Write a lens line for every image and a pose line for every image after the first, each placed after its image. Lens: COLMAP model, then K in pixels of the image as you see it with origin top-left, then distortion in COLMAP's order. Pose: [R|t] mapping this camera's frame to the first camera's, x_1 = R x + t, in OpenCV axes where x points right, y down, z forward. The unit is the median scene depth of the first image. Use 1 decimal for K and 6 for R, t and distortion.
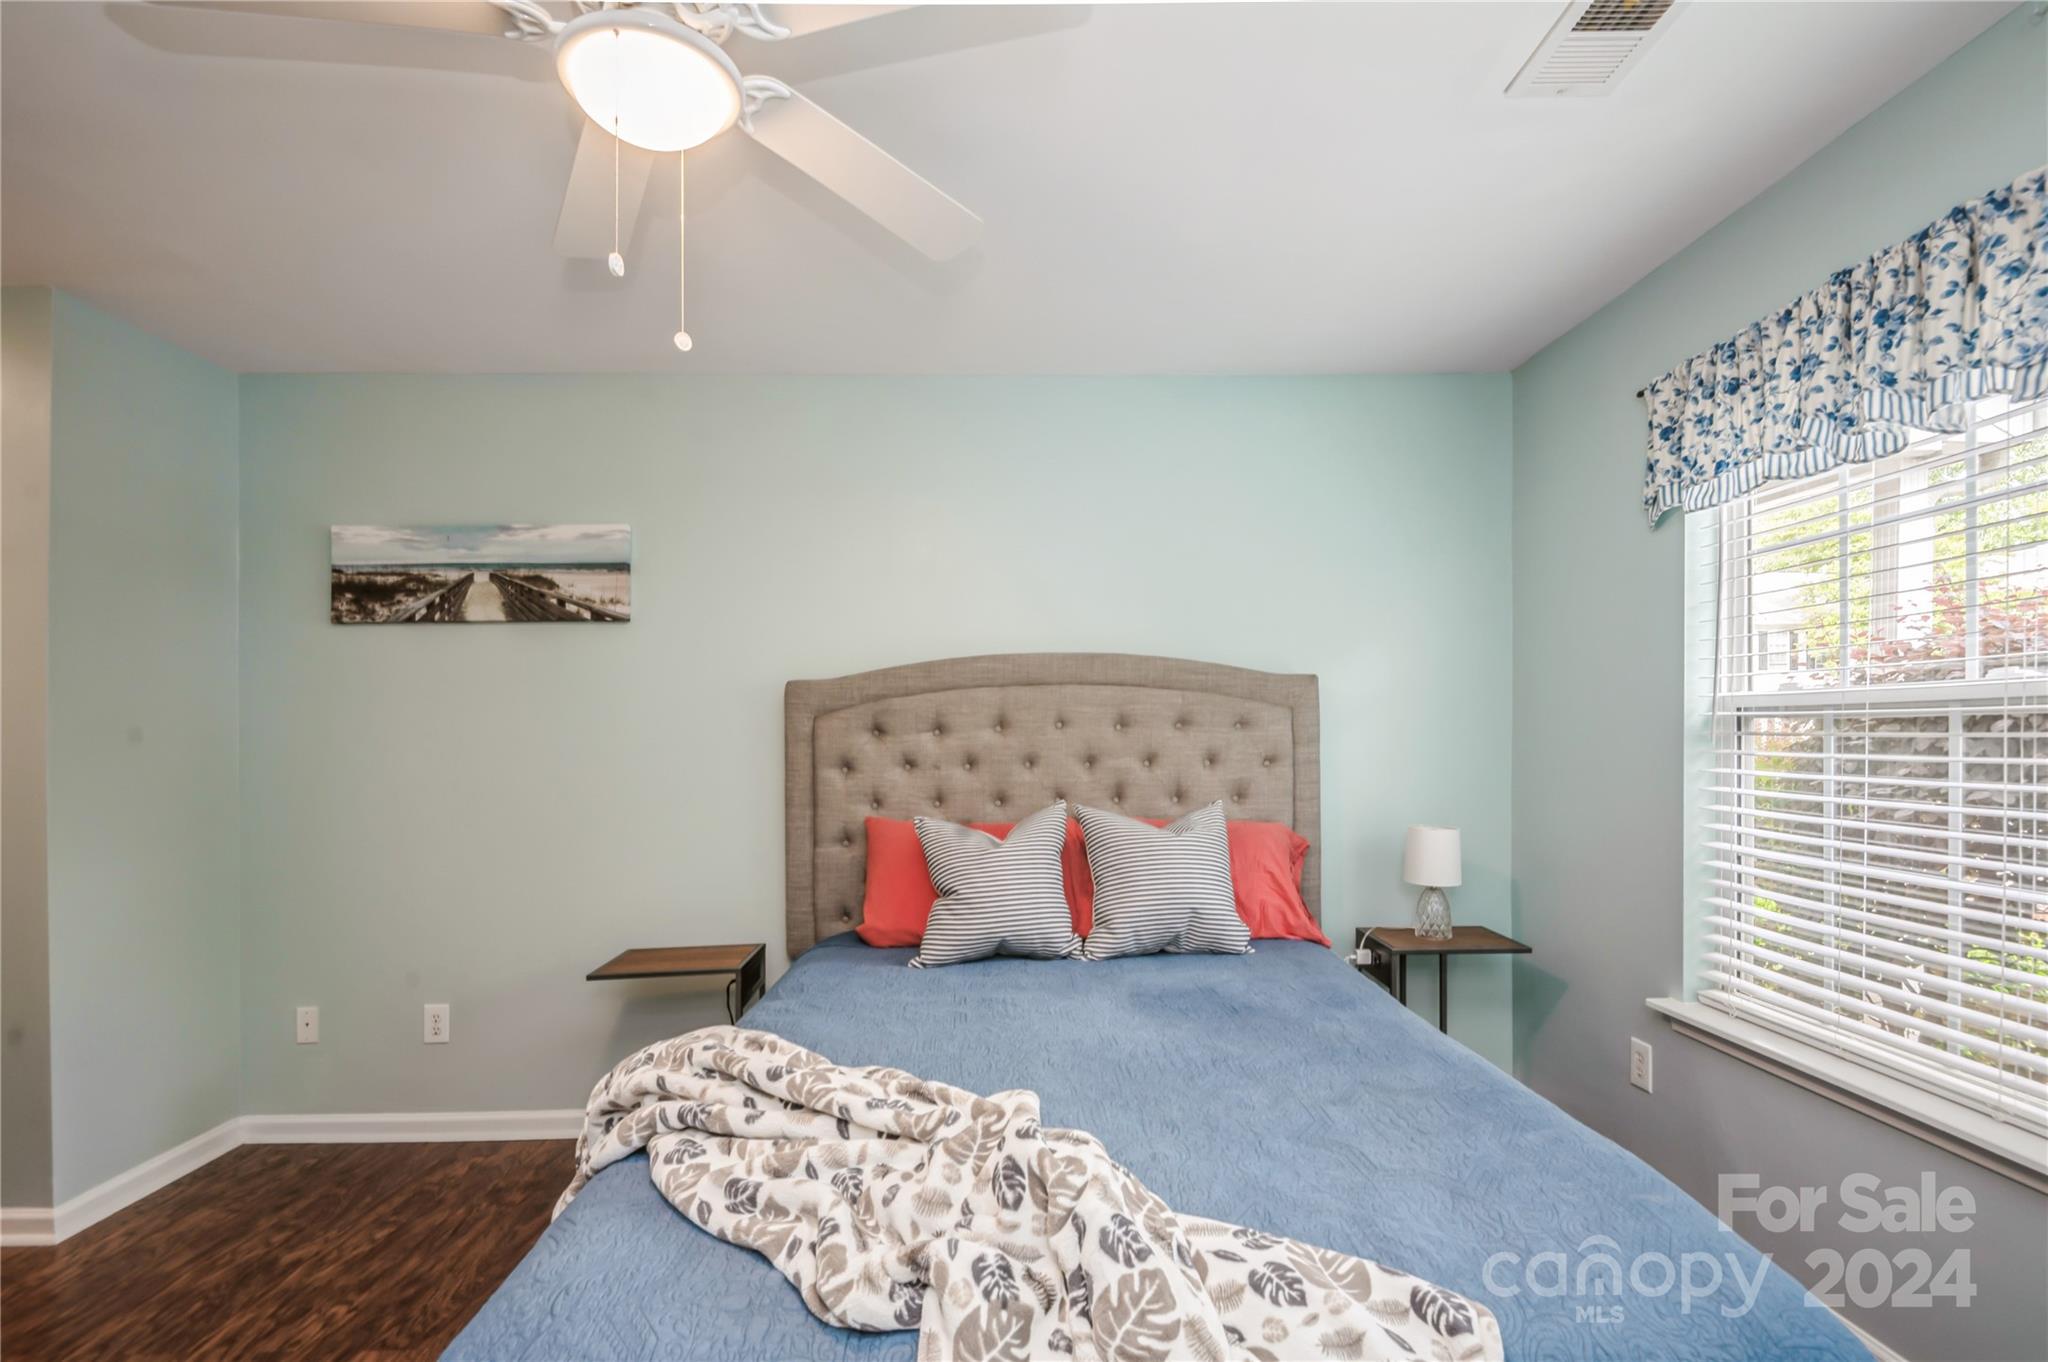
lens RADIAL K [[976.3, 0, 888.2], [0, 976.3, 759.5], [0, 0, 1]] dist [0.022812, -0.013832]
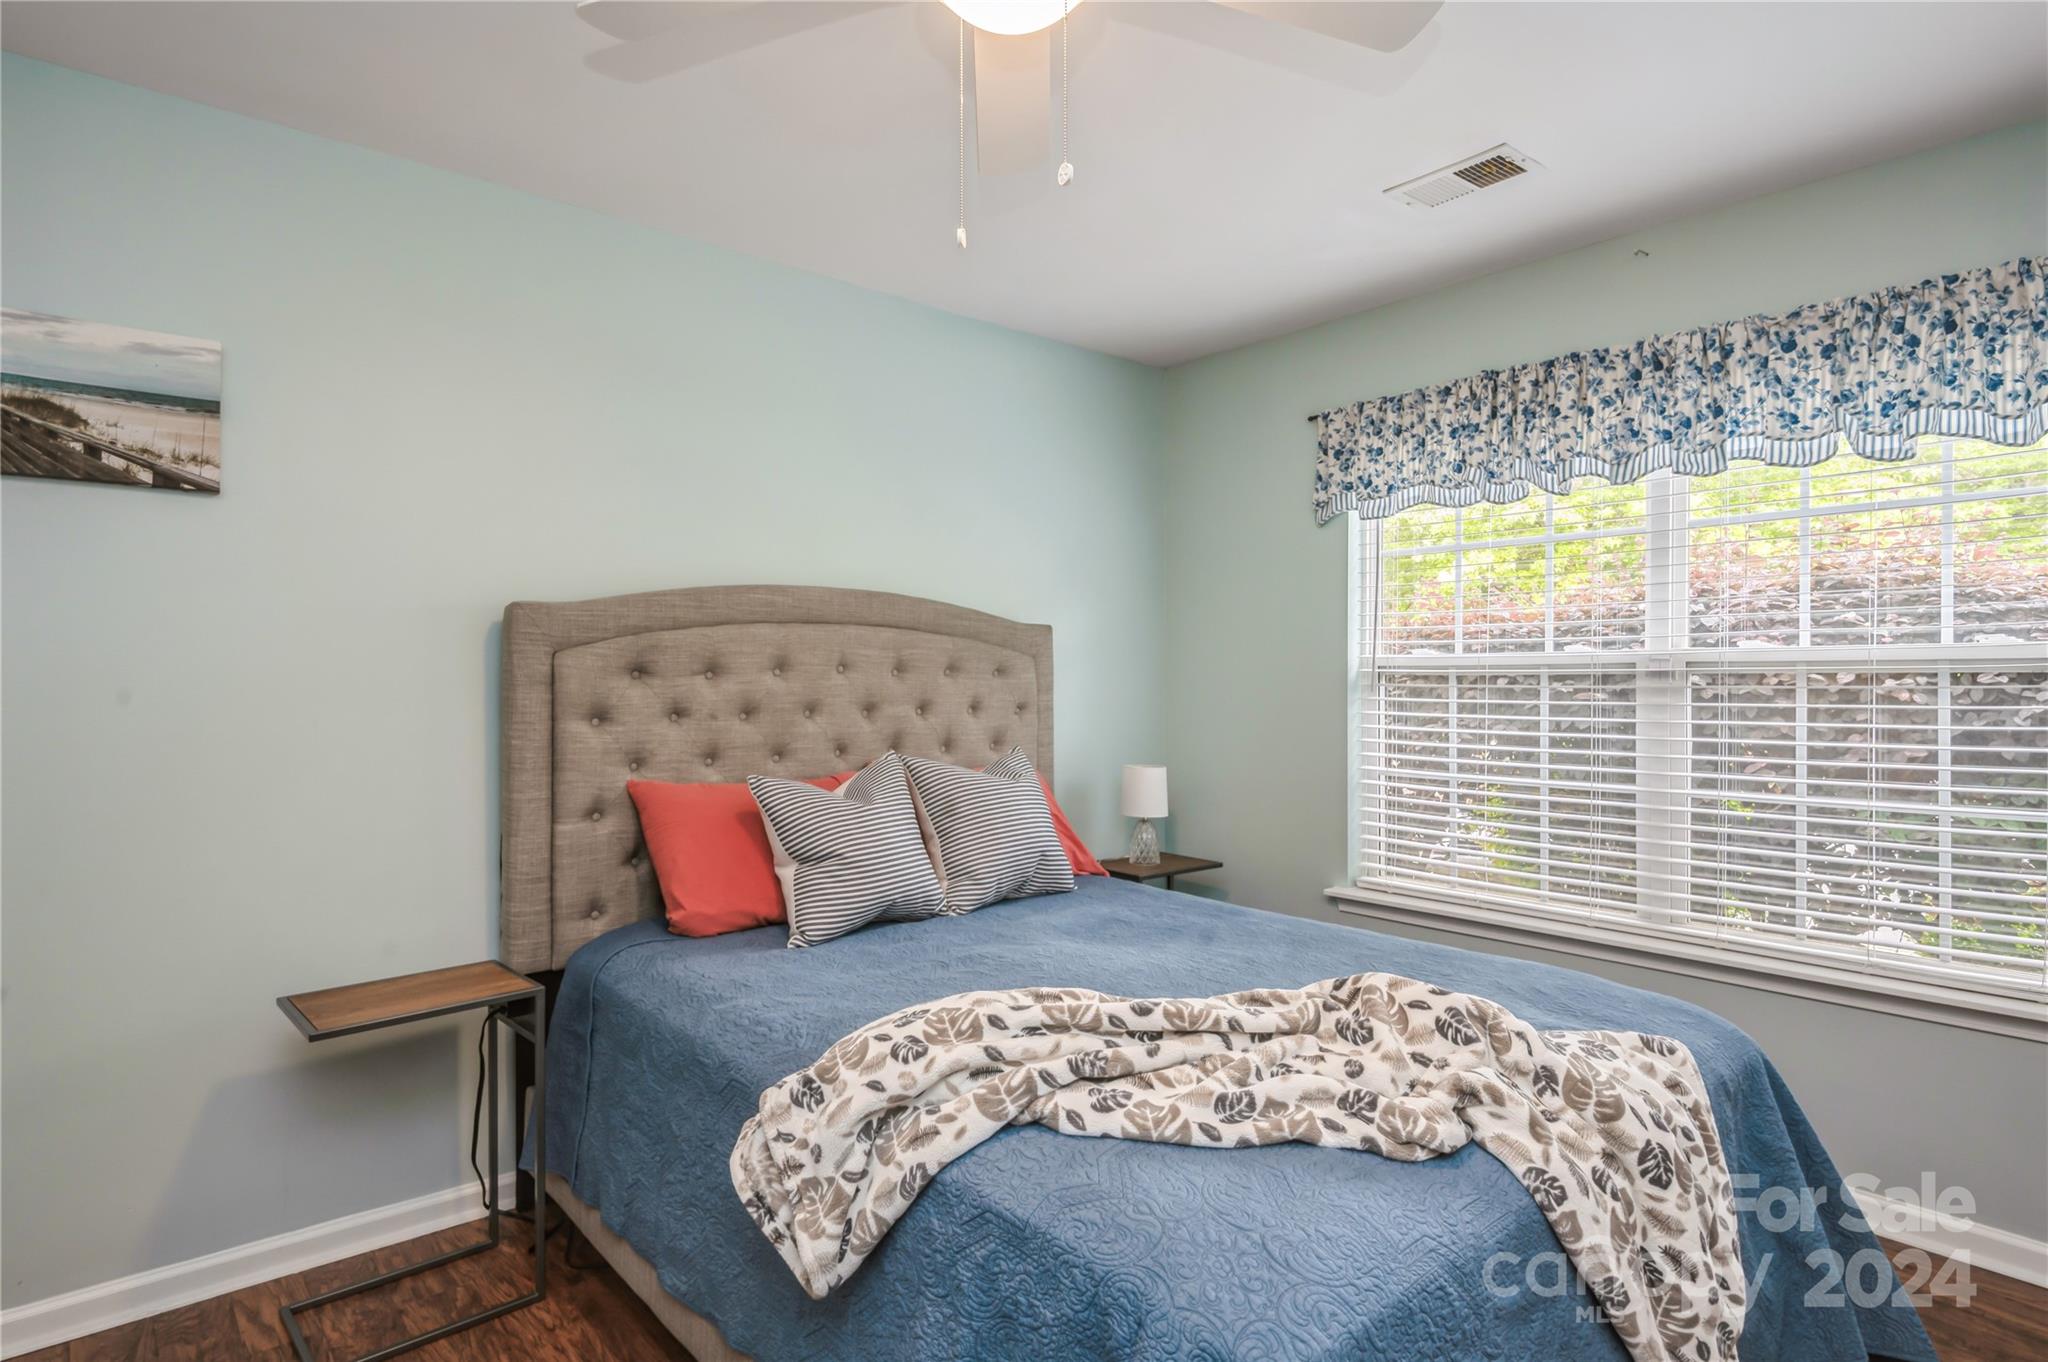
lens RADIAL K [[1192.4, 0, 1018.5], [0, 1192.4, 736.9], [0, 0, 1]] dist [0.031901, -0.038192]
pose [[0.747122, -0.018632, 0.664425, -0.441658], [0.006306, 0.999761, 0.020945, 0.005272], [-0.664657, -0.011459, 0.747061, 0.070515]]
